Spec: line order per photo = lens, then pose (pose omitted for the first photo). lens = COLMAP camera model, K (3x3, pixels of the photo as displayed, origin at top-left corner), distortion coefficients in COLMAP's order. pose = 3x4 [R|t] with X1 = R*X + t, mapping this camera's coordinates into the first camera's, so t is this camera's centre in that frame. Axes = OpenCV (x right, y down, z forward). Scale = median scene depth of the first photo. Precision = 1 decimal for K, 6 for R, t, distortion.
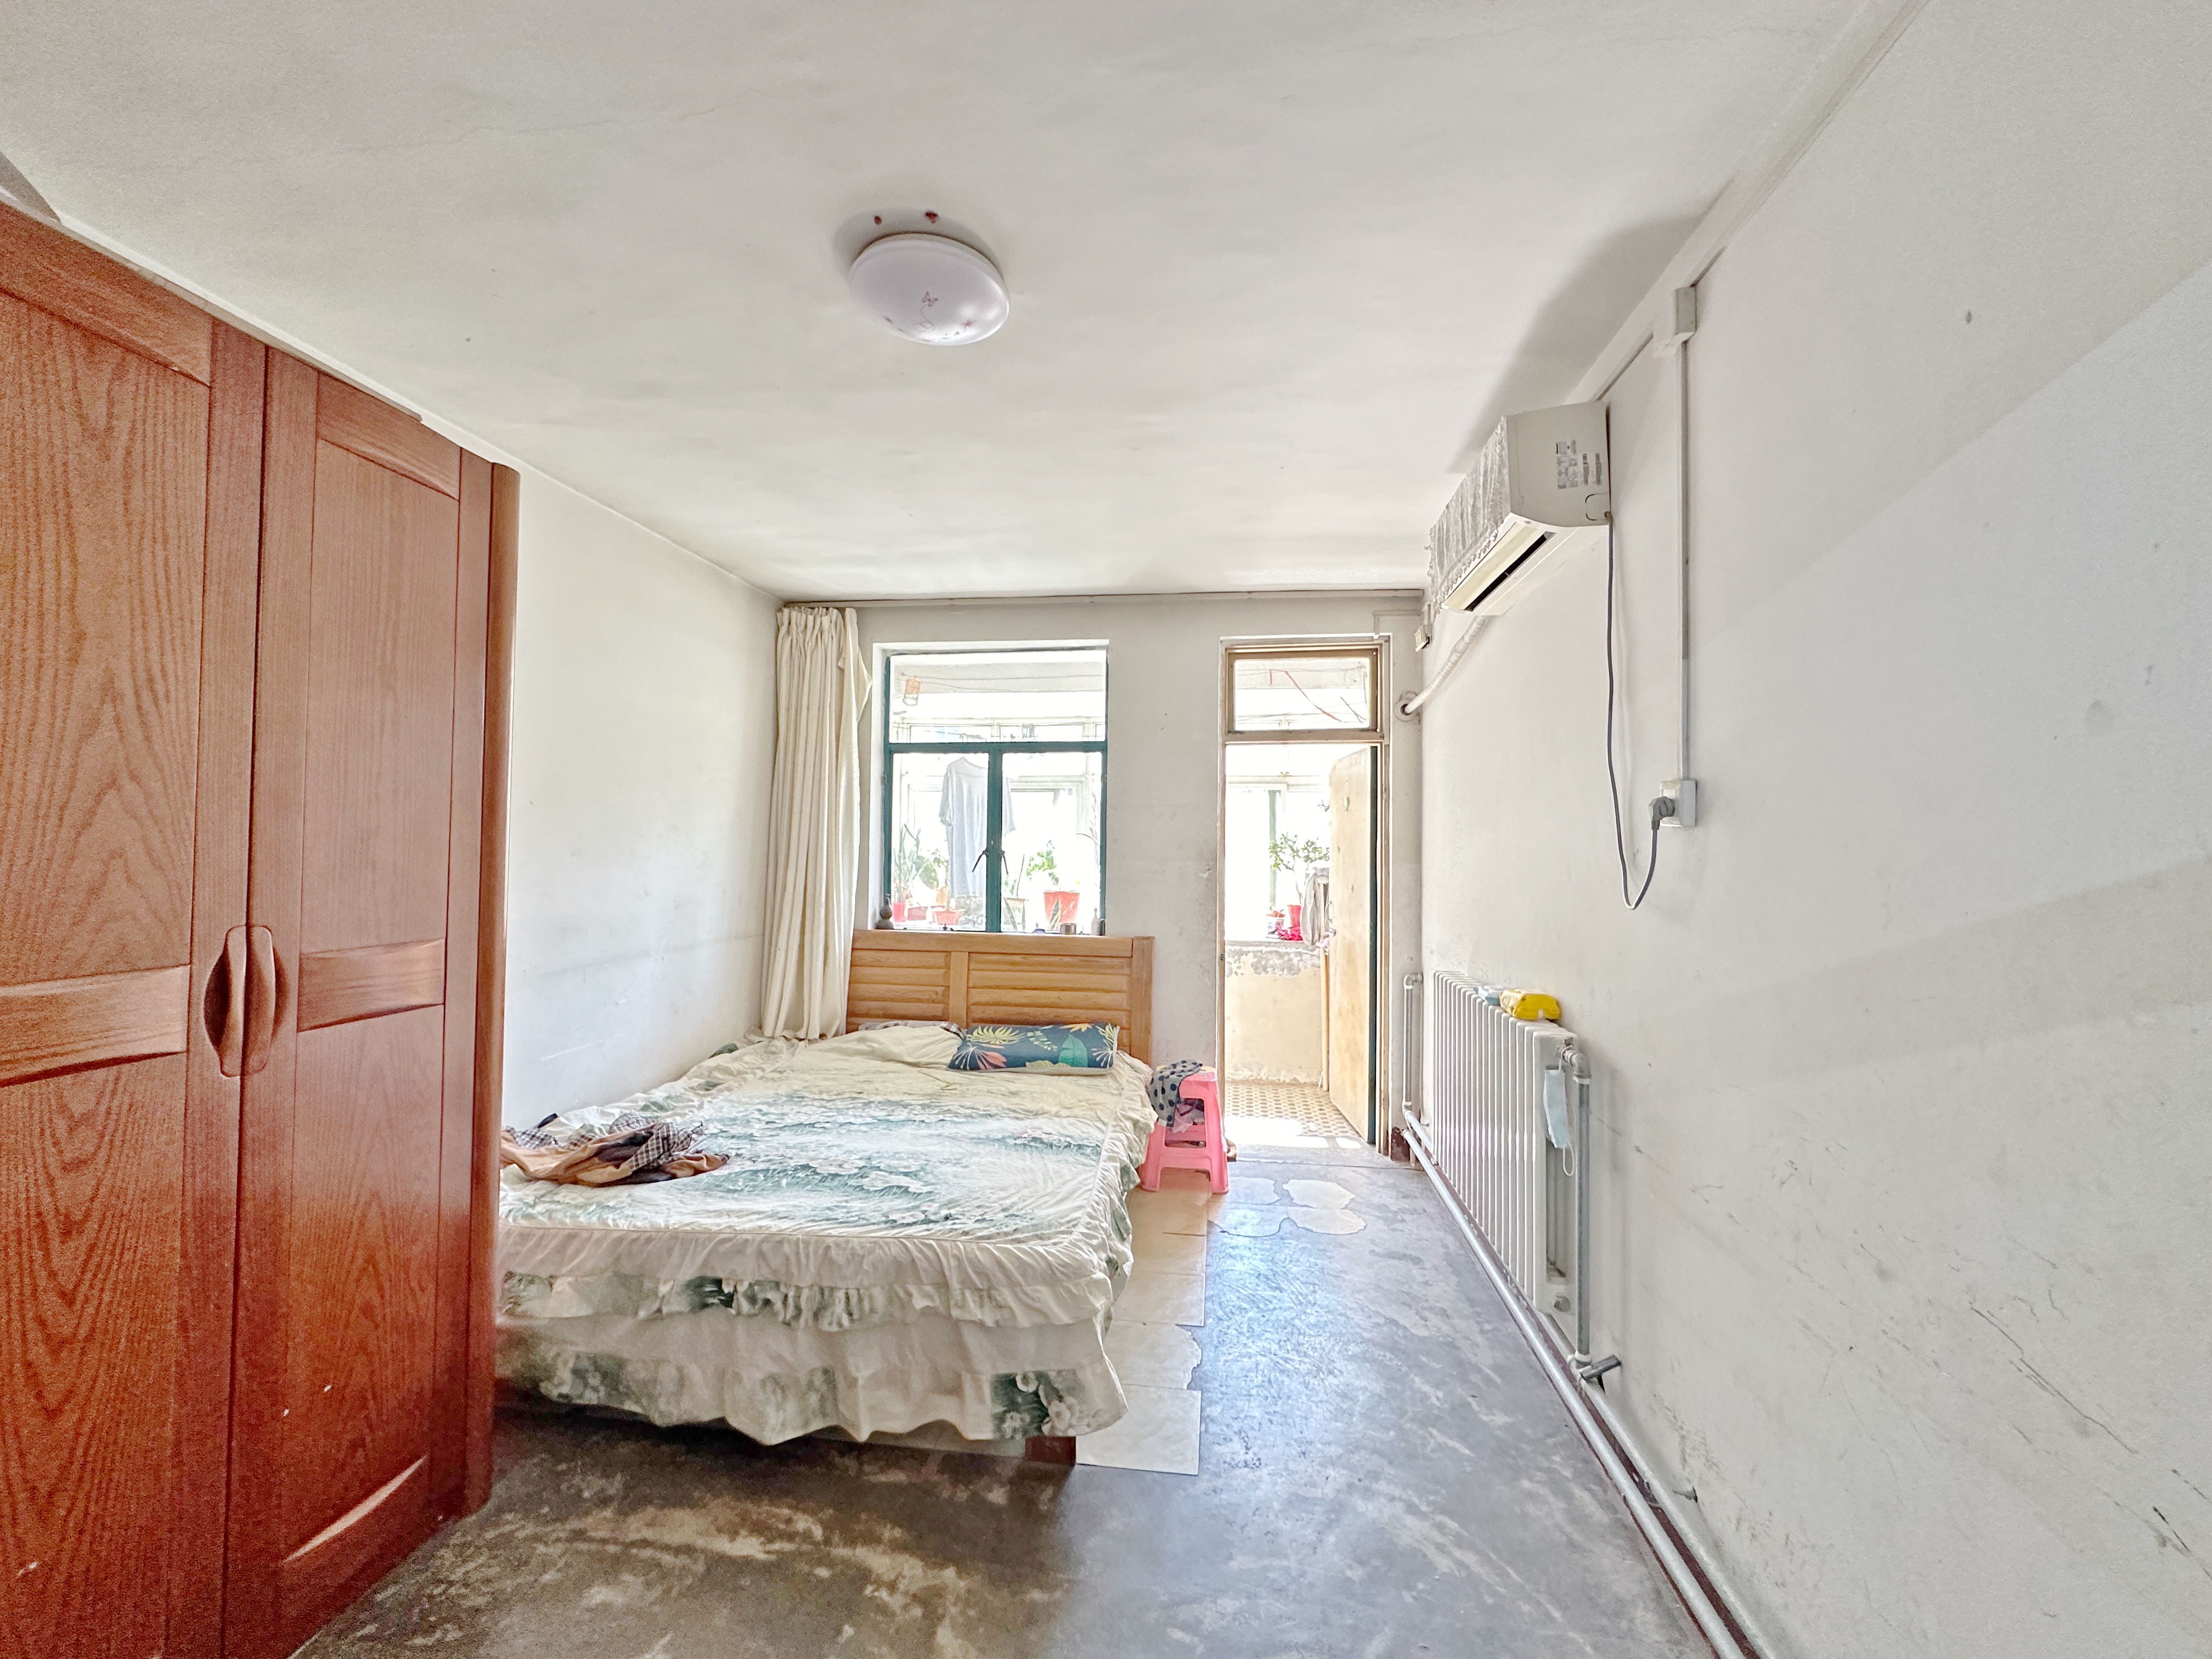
lens RADIAL K [[886.5, 0, 1106.0], [0, 886.5, 829.5], [0, 0, 1]] dist [-0.000534, -0.000241]
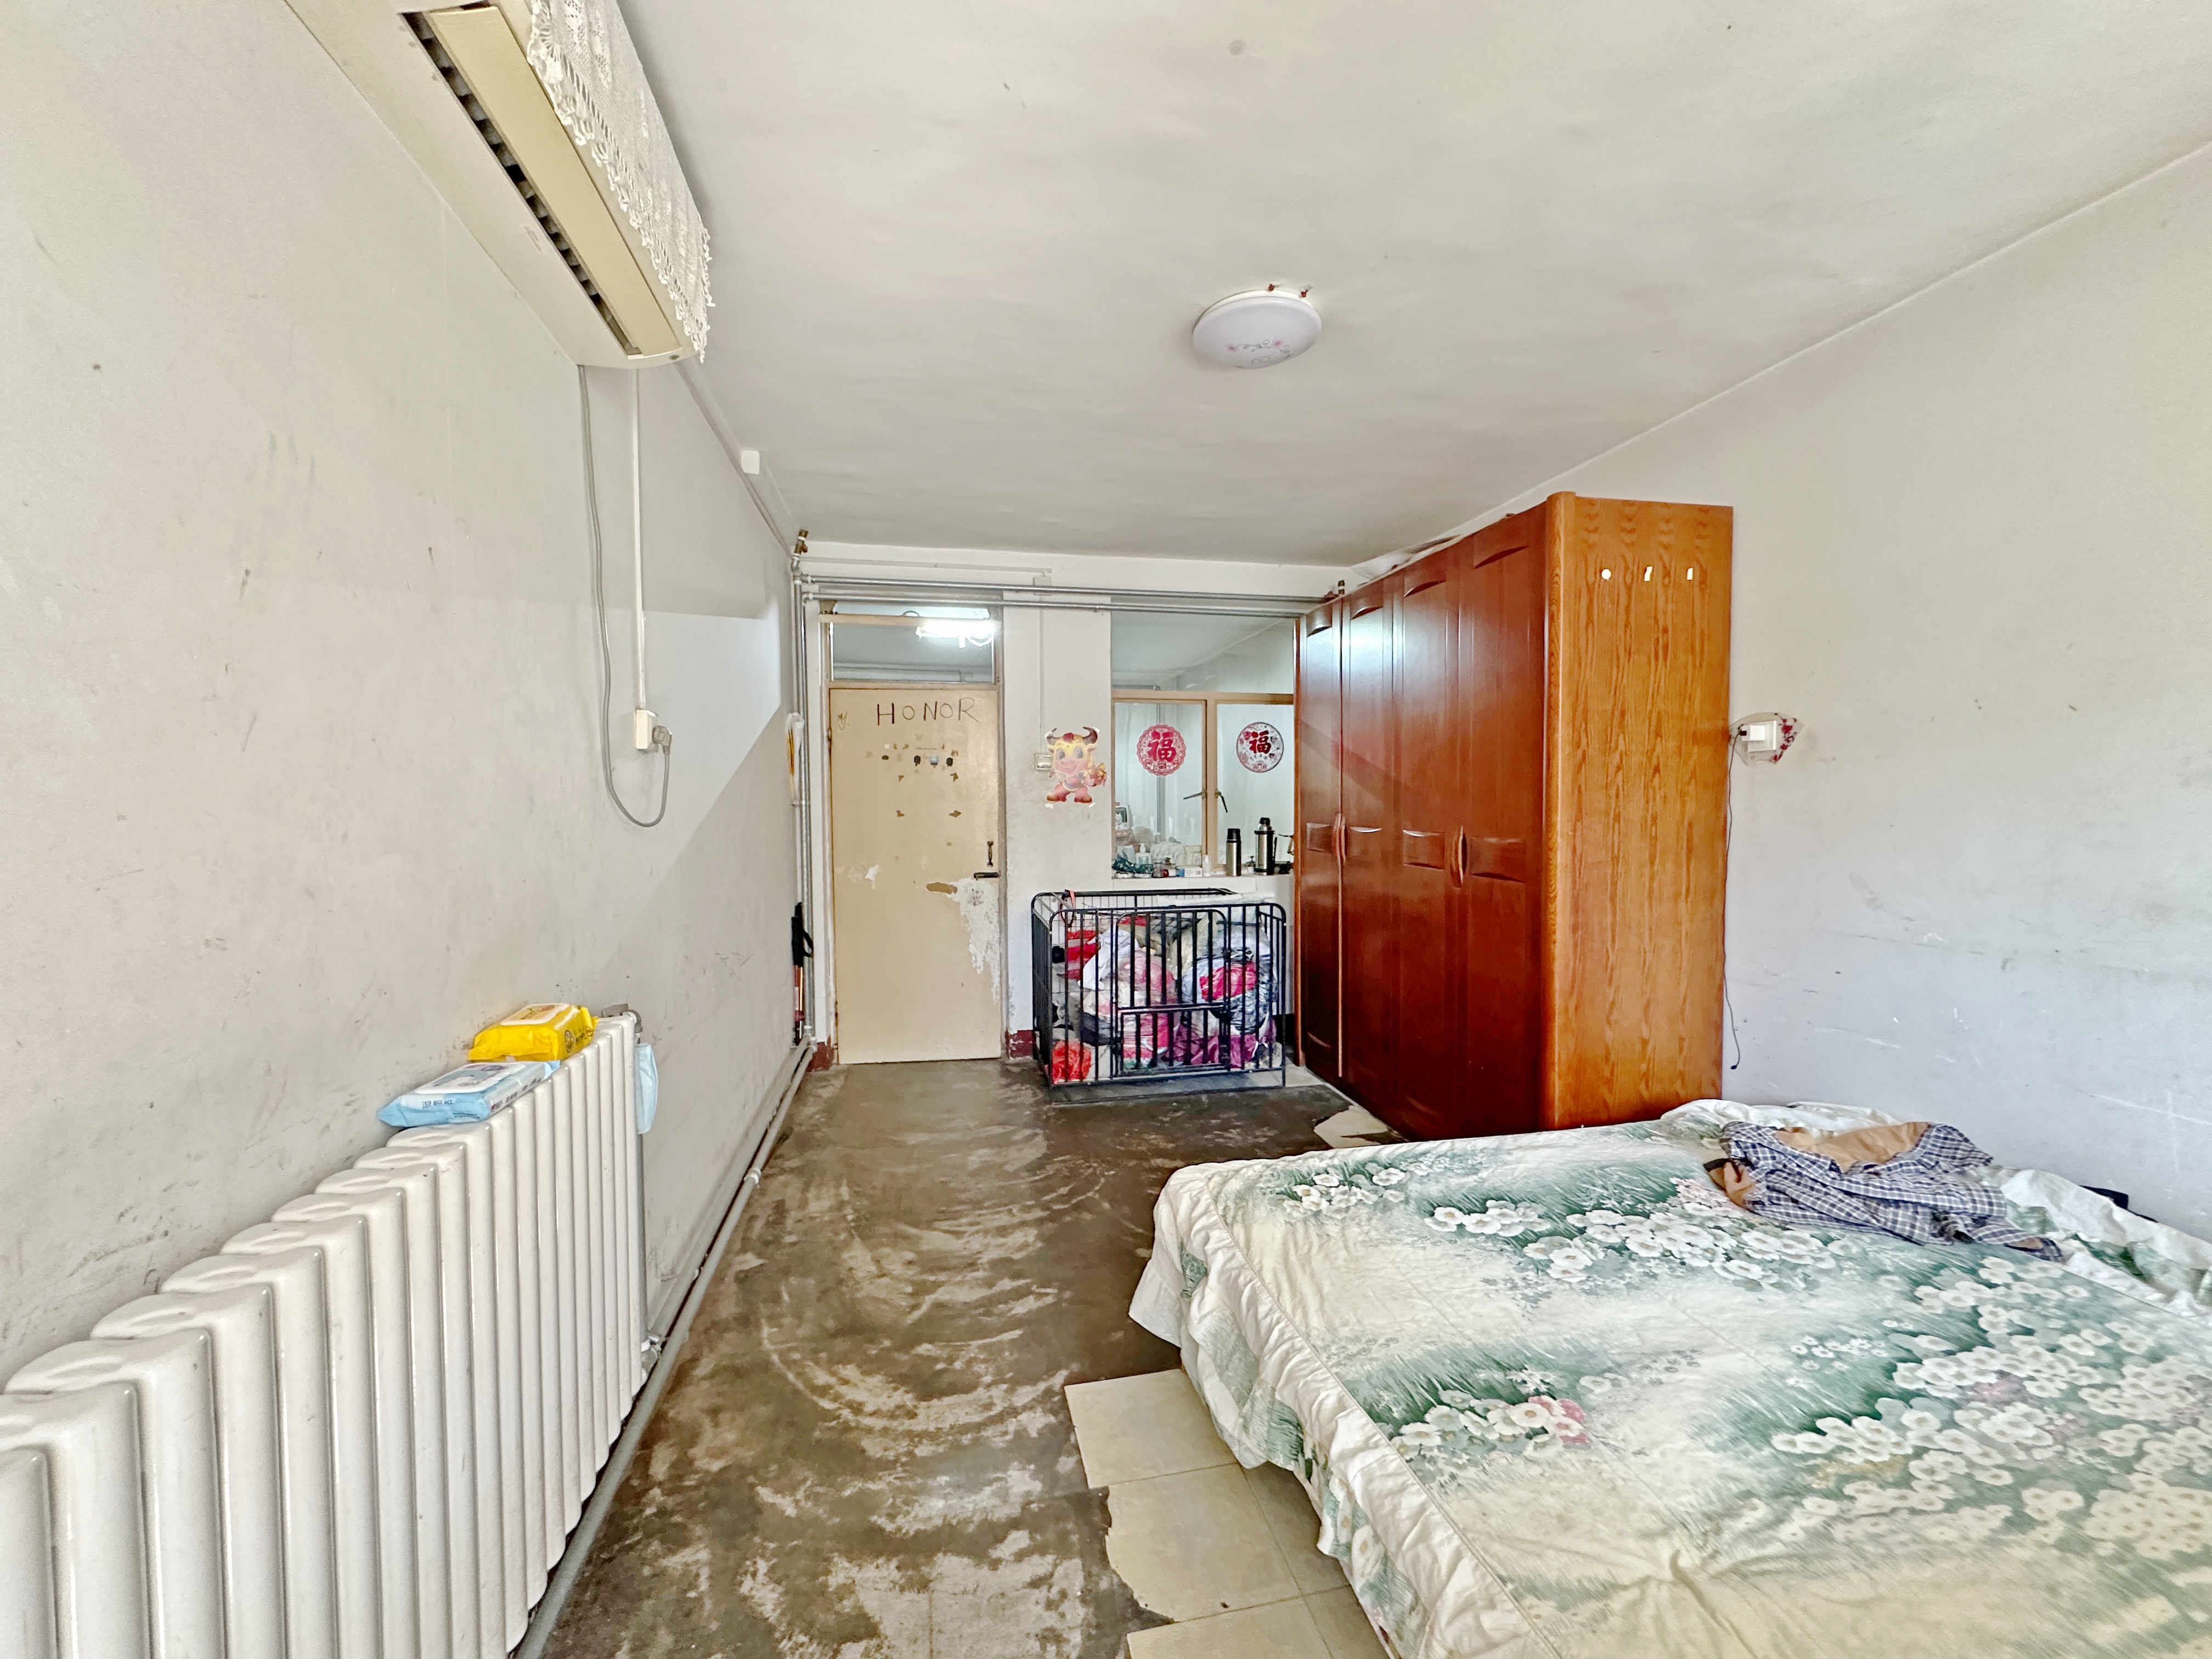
lens RADIAL K [[886.5, 0, 1106.0], [0, 886.5, 829.5], [0, 0, 1]] dist [-0.000534, -0.000241]
pose [[-0.946476, 0.004806, -0.322738, 0.265406], [0.001809, 0.999952, 0.009586, 0.053036], [0.322769, 0.008489, -0.946440, 1.354810]]
